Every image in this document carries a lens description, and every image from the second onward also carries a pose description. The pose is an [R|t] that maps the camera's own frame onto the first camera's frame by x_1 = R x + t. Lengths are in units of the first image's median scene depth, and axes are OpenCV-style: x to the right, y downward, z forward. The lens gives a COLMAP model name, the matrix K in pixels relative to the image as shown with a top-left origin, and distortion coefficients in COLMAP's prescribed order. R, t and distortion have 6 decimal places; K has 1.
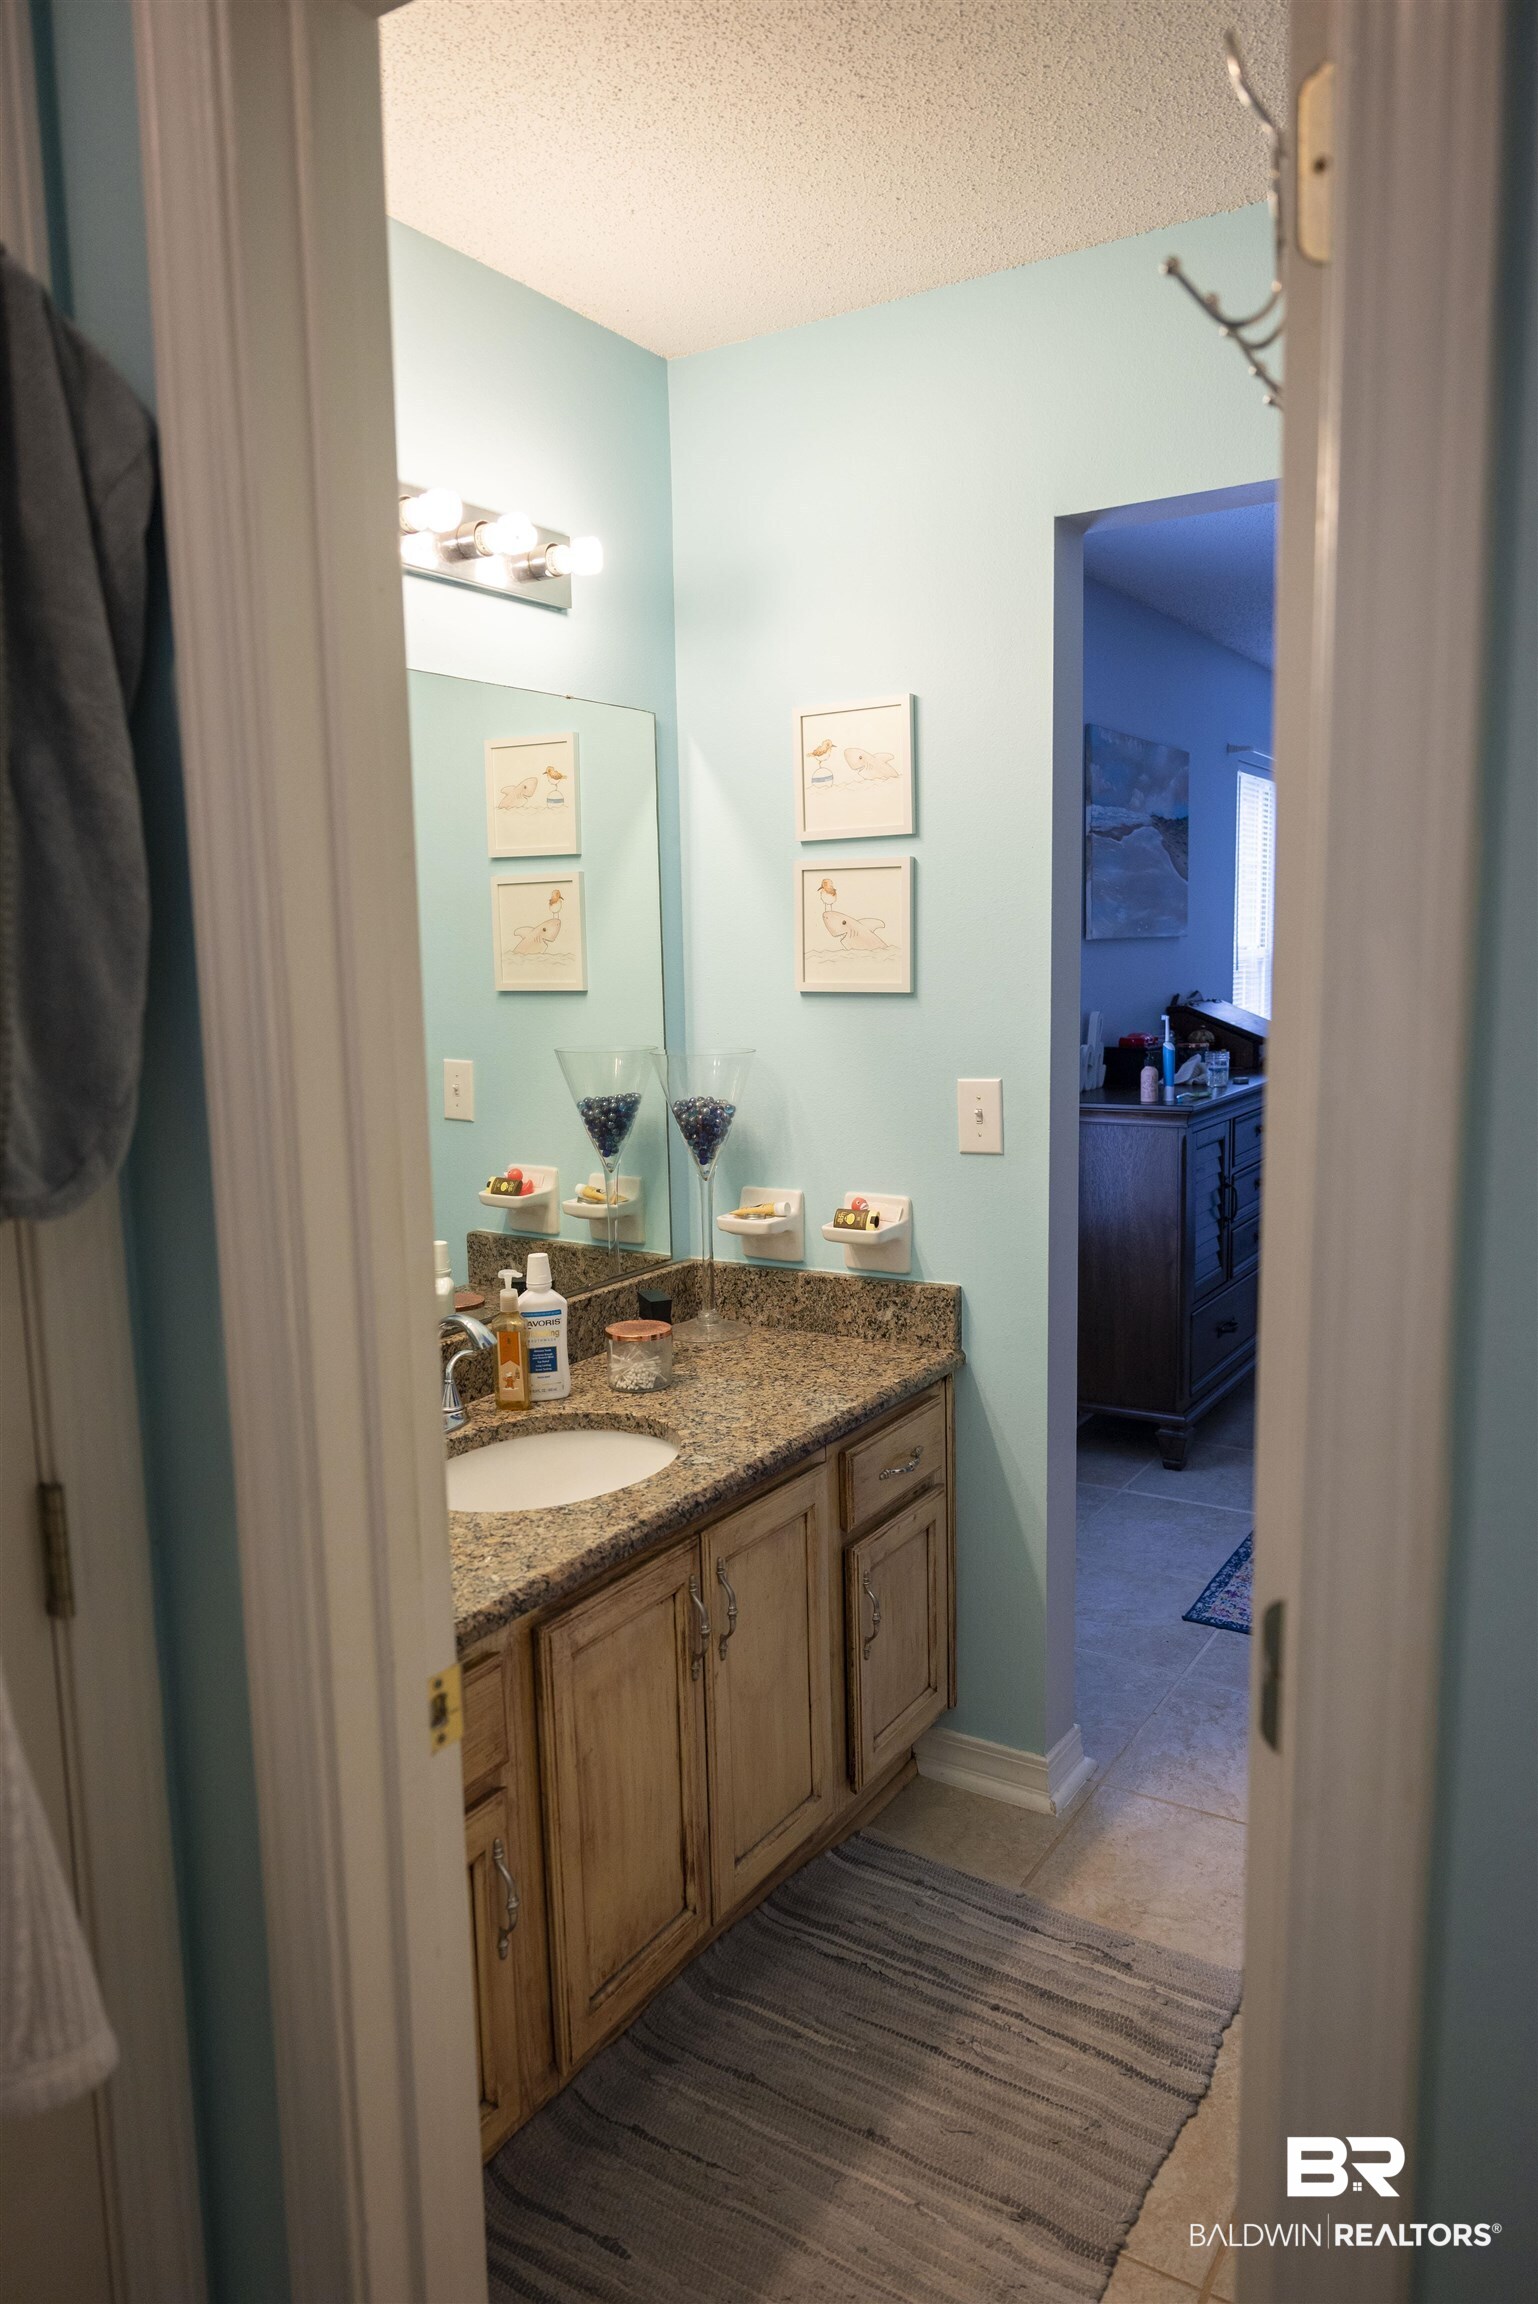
lens RADIAL K [[1534.2, 0, 769.0], [0, 1534.2, 1152.0], [0, 0, 1]] dist [-0.002689, -0.000350]
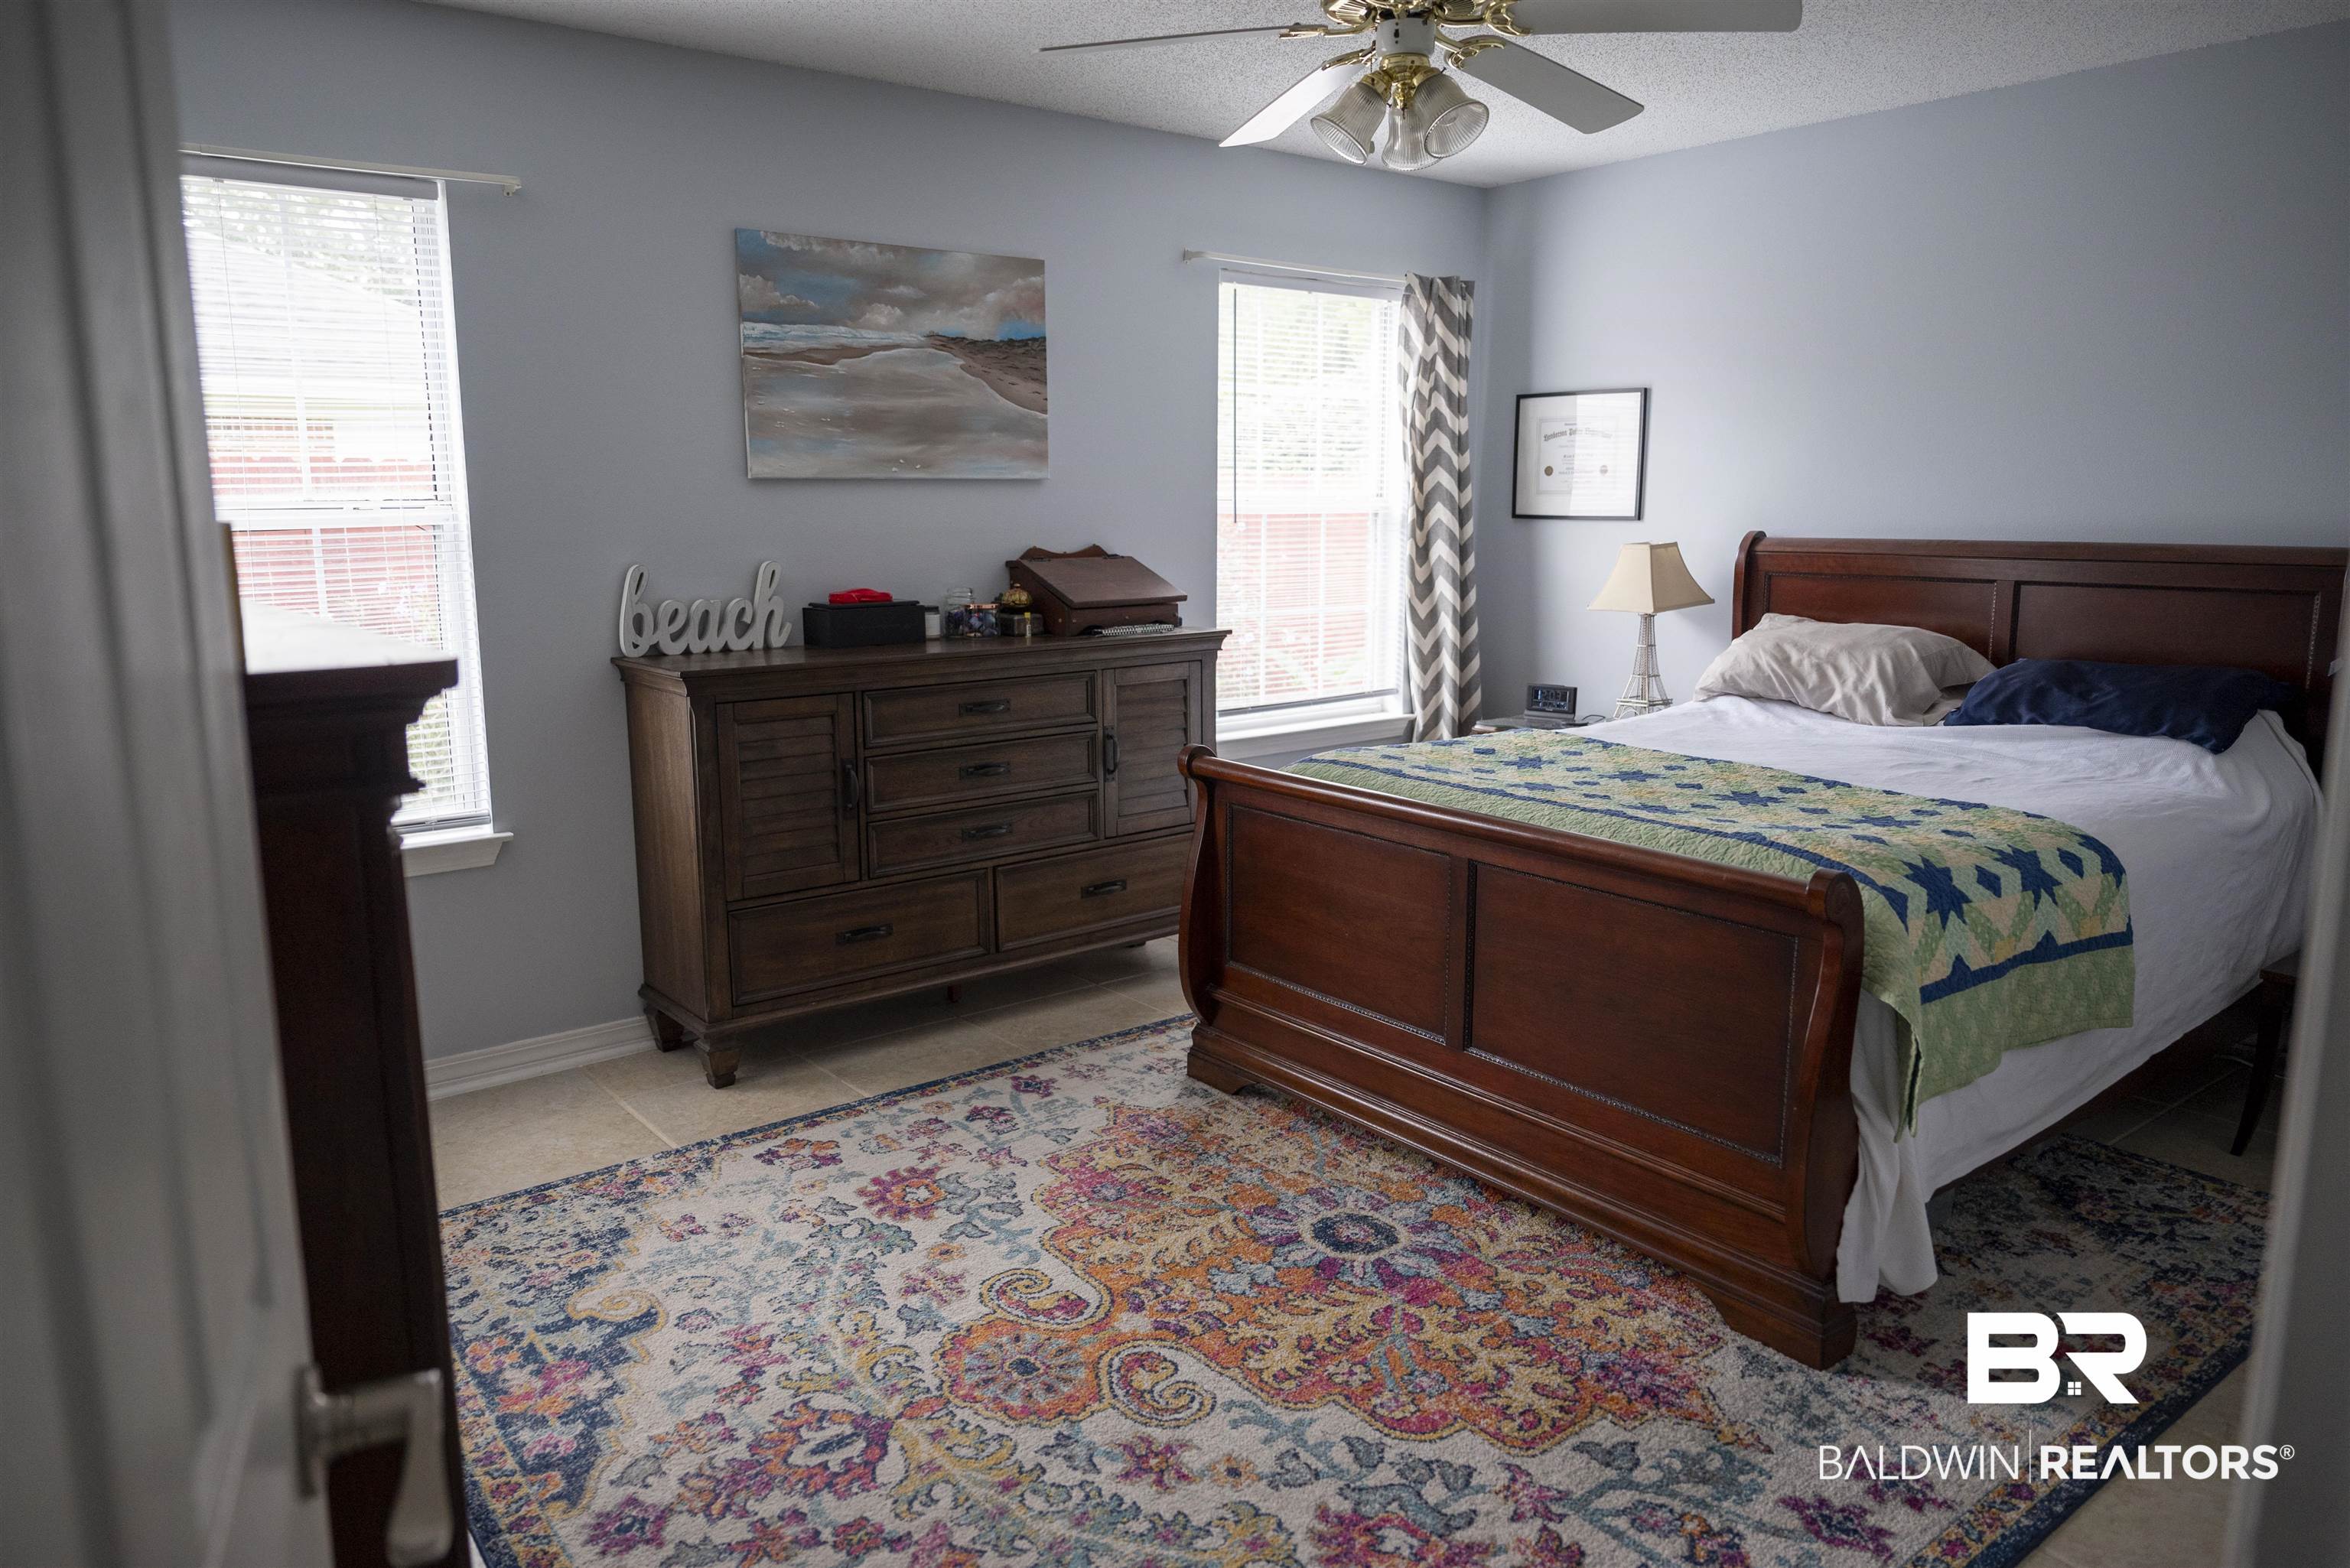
lens RADIAL K [[1564.7, 0, 1175.0], [0, 1564.7, 784.0], [0, 0, 1]] dist [-0.002689, -0.000350]
pose [[0.941186, 0.076572, -0.329098, 0.671033], [-0.060755, 0.996461, 0.058096, -0.028542], [0.332381, -0.034685, 0.942507, 0.210842]]
